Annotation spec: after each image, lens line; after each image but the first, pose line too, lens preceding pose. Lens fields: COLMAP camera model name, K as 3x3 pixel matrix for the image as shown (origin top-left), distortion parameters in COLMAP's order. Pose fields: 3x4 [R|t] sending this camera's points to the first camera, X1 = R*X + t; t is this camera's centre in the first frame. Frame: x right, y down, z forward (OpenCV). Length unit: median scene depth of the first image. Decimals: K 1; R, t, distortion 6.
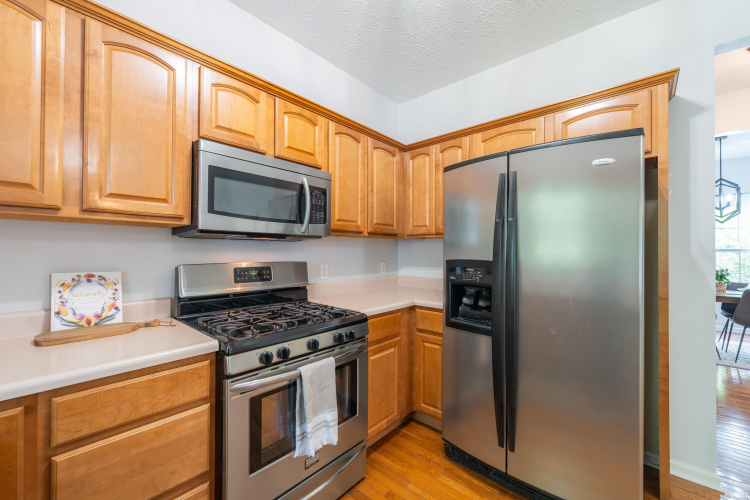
lens RADIAL K [[303.6, 0, 386.1], [0, 303.6, 247.6], [0, 0, 1]] dist [-0.007023, -0.000348]
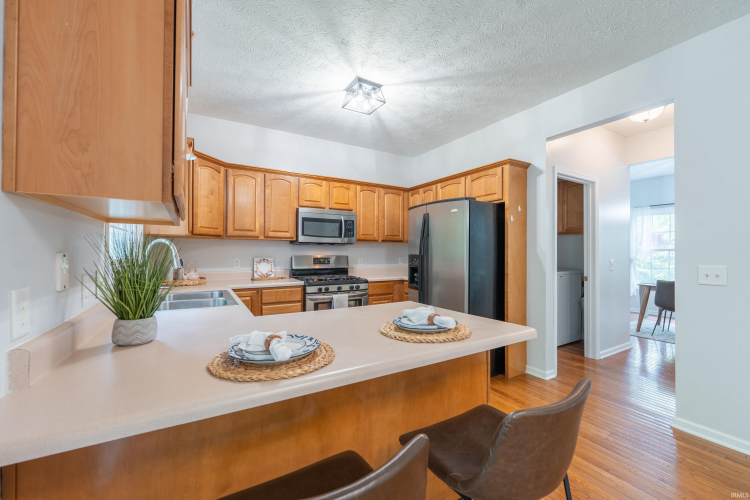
lens RADIAL K [[303.6, 0, 386.1], [0, 303.6, 247.6], [0, 0, 1]] dist [-0.007023, -0.000348]
pose [[0.953680, -0.001847, -0.300819, 0.721579], [0.002359, 0.999996, 0.001338, -0.010631], [0.300815, -0.001986, 0.953680, -1.033116]]
